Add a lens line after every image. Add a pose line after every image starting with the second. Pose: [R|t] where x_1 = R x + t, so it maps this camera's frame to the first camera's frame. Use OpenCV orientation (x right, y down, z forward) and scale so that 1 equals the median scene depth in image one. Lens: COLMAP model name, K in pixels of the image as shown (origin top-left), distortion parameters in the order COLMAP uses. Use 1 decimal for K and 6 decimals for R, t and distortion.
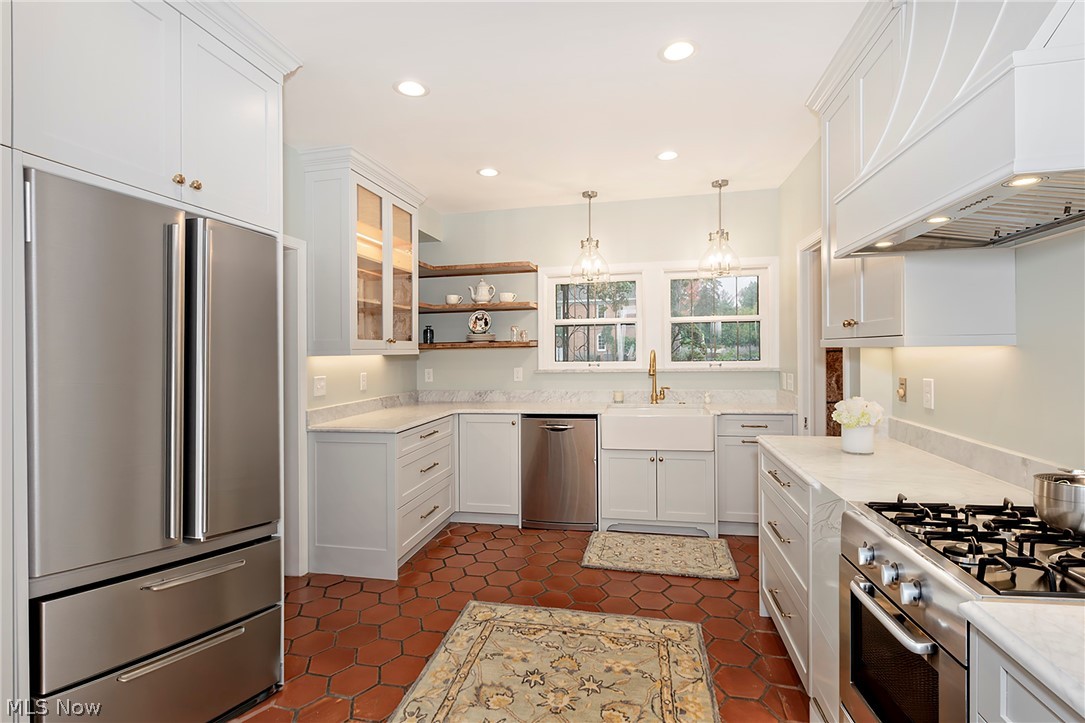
lens RADIAL K [[520.5, 0, 539.5], [0, 520.5, 367.1], [0, 0, 1]] dist [-0.000941, -0.000082]
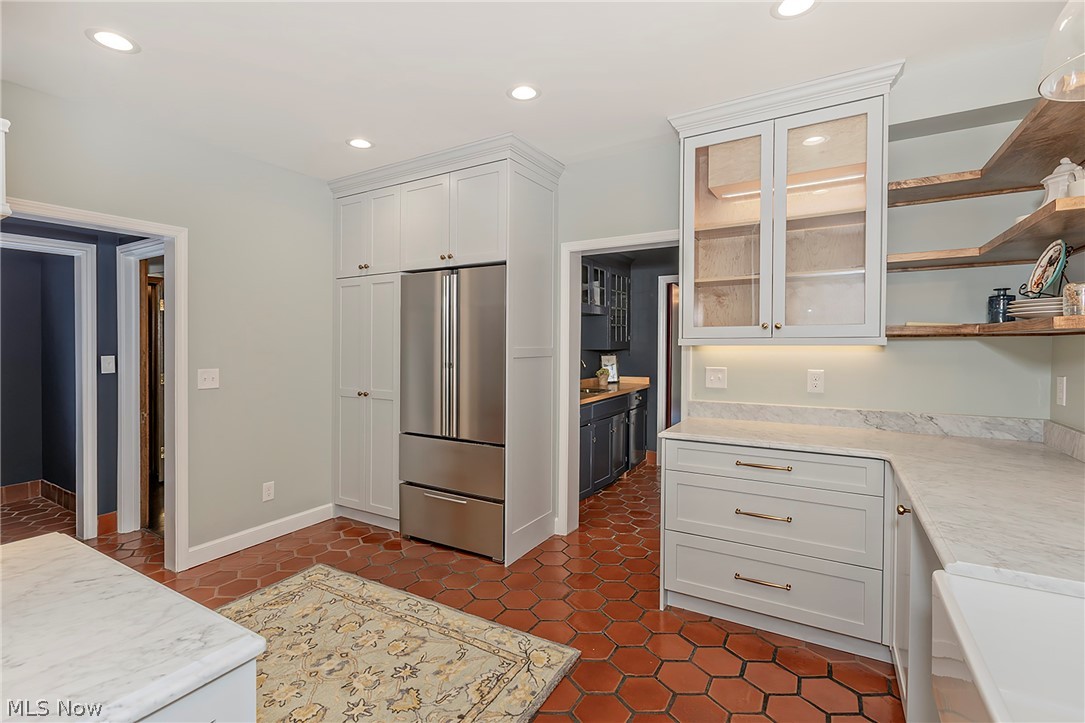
lens RADIAL K [[546.3, 0, 590.5], [0, 546.3, 348.9], [0, 0, 1]] dist [-0.000657, -0.000143]
pose [[-0.334520, 0.025002, -0.942057, 0.452348], [-0.021815, 0.999175, 0.034264, -0.034169], [0.942136, 0.032013, -0.333699, 0.895850]]
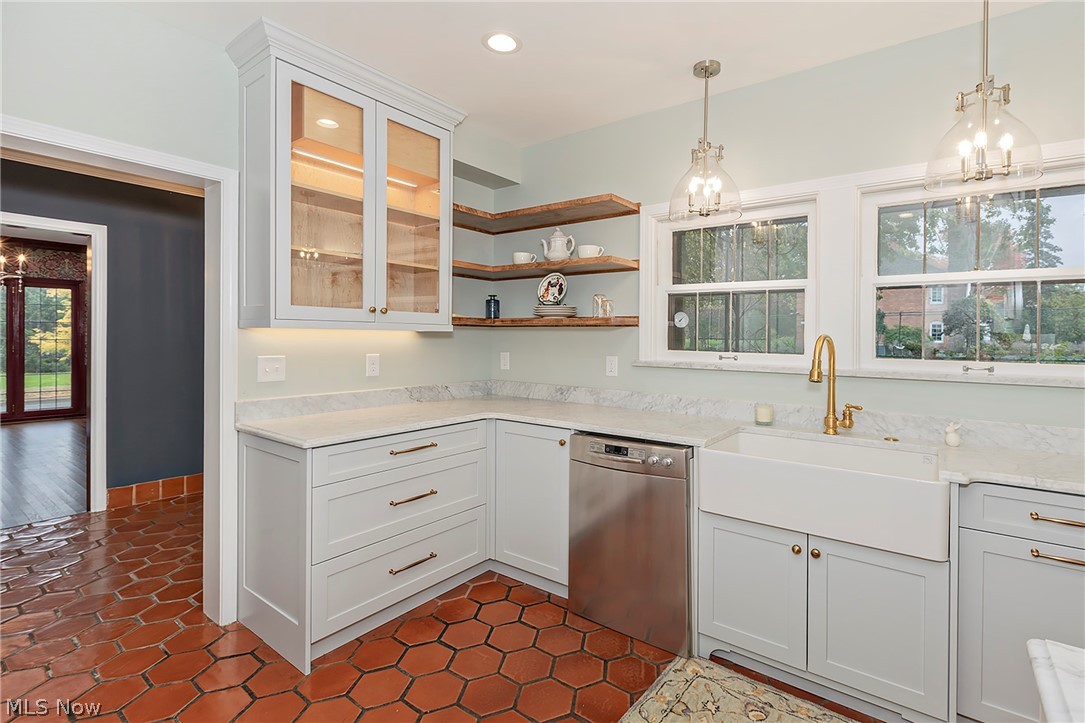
lens RADIAL K [[507.2, 0, 542.3], [0, 507.2, 338.9], [0, 0, 1]] dist [-0.000162, -0.000020]
pose [[0.898797, 0.031114, -0.437260, 0.192296], [-0.042659, 0.998952, -0.016604, -0.008143], [0.436285, 0.033576, 0.899182, 0.417026]]
